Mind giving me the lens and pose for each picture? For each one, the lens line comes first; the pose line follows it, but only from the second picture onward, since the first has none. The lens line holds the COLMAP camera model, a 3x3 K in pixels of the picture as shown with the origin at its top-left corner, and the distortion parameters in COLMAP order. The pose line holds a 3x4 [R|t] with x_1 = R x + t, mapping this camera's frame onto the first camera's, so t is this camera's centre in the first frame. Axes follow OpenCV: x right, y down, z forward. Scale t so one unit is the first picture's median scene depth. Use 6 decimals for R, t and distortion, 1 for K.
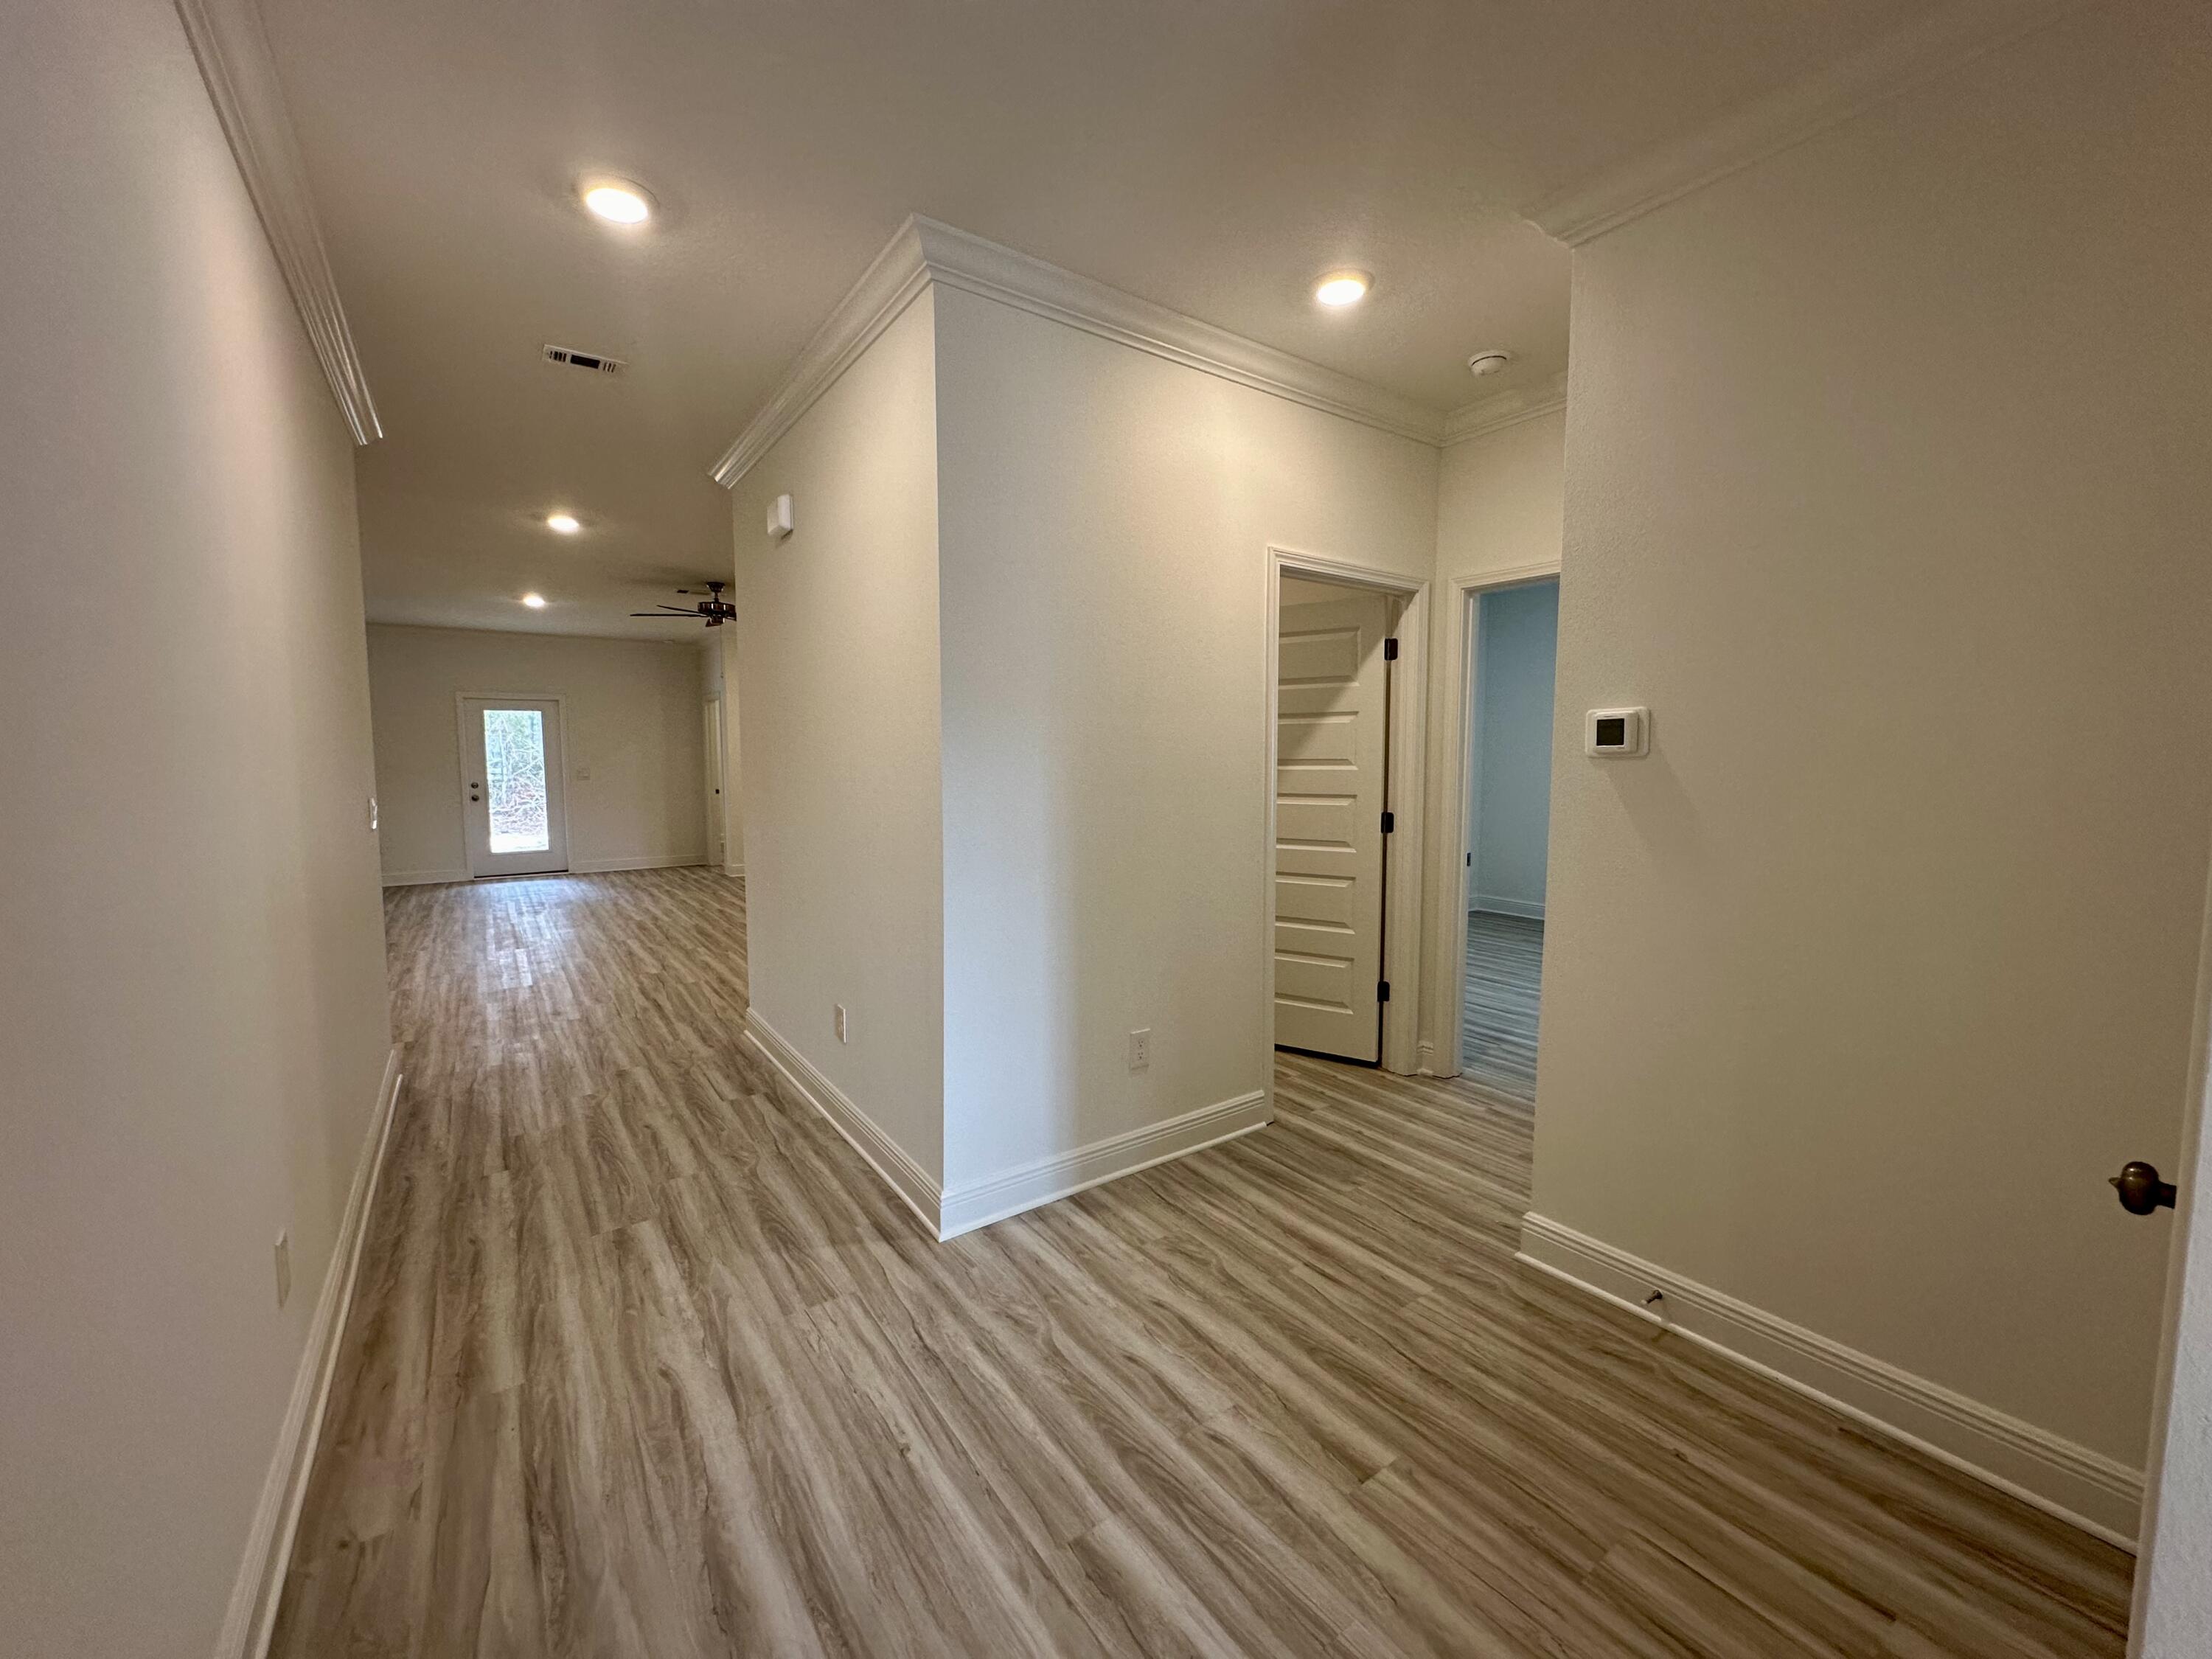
lens RADIAL K [[882.1, 0, 1107.4], [0, 882.1, 823.5], [0, 0, 1]] dist [-0.001960, 0.000324]
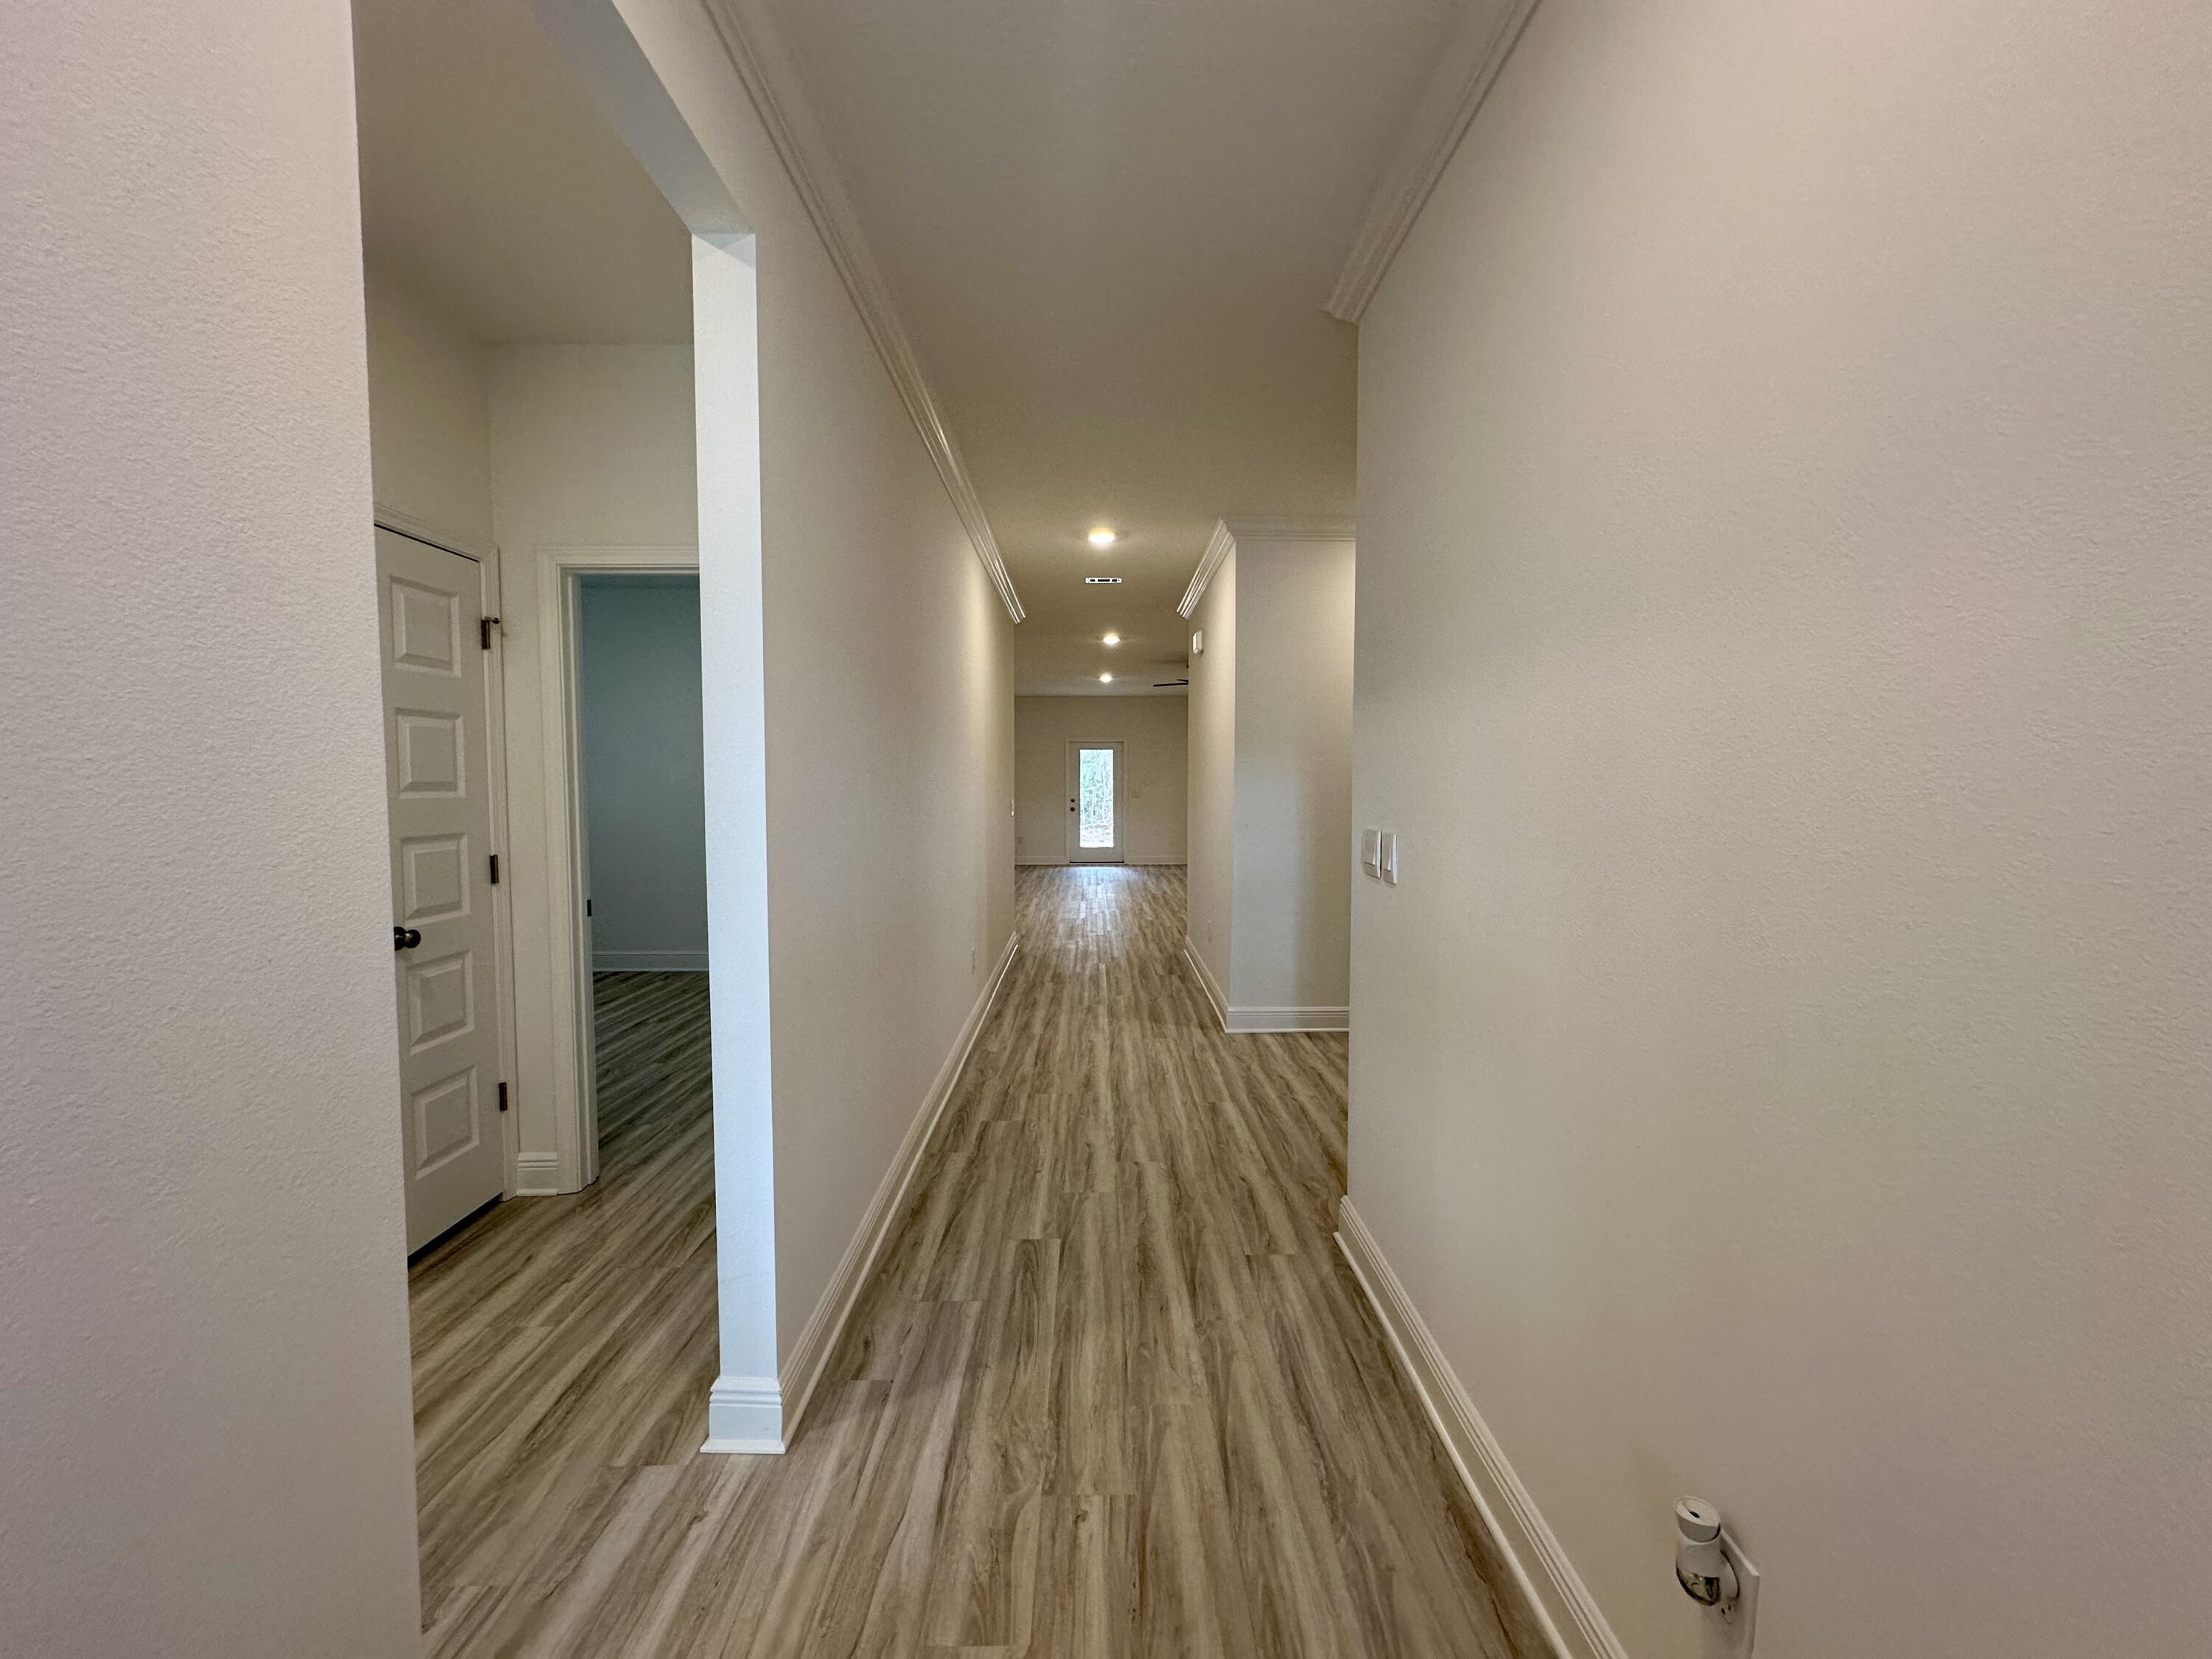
lens RADIAL K [[882.1, 0, 1110.2], [0, 882.1, 831.6], [0, 0, 1]] dist [-0.001960, 0.000324]
pose [[0.825542, 0.034557, -0.563281, 0.482162], [-0.046865, 0.998874, -0.007405, 0.047914], [0.562391, 0.032512, 0.826232, -0.529665]]
